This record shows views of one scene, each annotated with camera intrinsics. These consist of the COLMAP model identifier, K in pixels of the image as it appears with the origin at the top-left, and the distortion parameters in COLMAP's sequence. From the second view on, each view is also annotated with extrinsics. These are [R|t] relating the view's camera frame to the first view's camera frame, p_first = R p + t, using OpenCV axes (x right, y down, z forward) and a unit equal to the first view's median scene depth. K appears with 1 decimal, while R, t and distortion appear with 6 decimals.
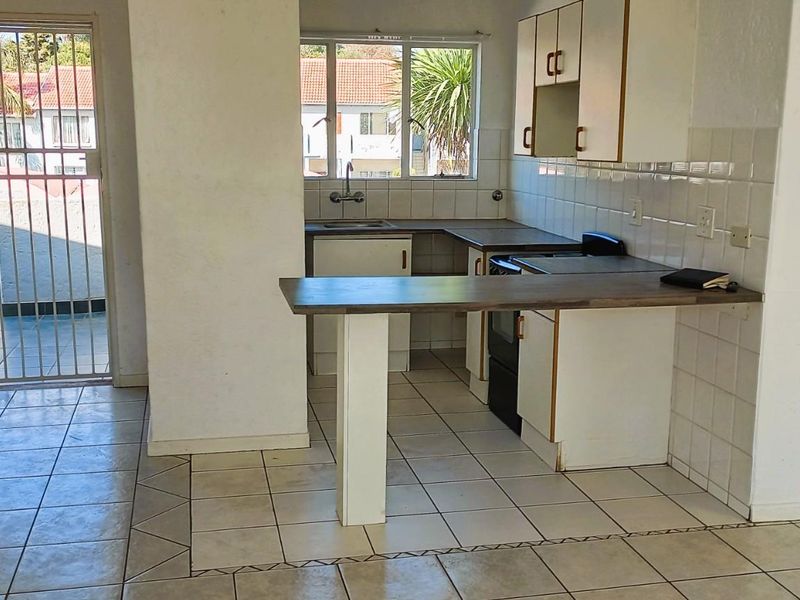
lens RADIAL K [[941.5, 0, 400.0], [0, 941.5, 300.0], [0, 0, 1]] dist [0.054577, 0.006047]
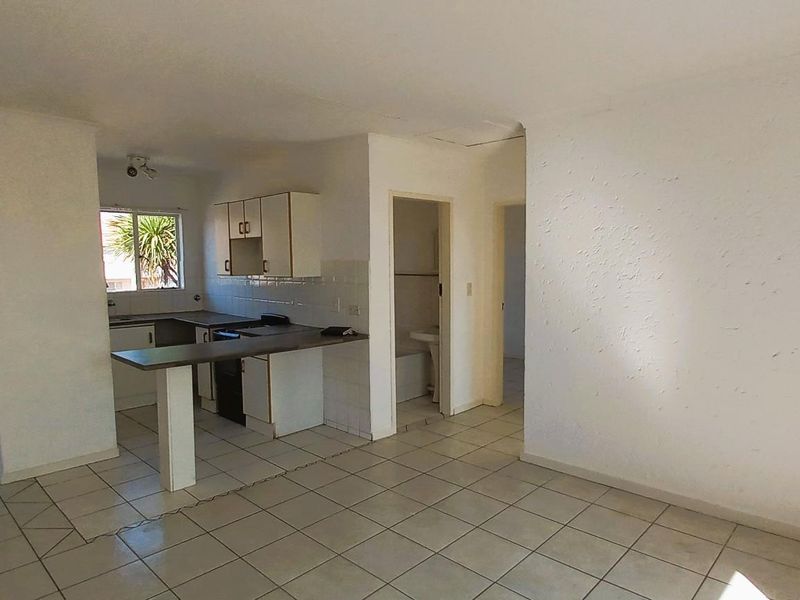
lens RADIAL K [[523.9, 0, 400.0], [0, 523.9, 300.0], [0, 0, 1]] dist [-0.000513, 0.001112]
pose [[0.834453, -0.056779, 0.548147, -0.170813], [0.109857, 0.991853, -0.064497, -0.000397], [-0.540019, 0.114038, 0.833892, -0.047863]]
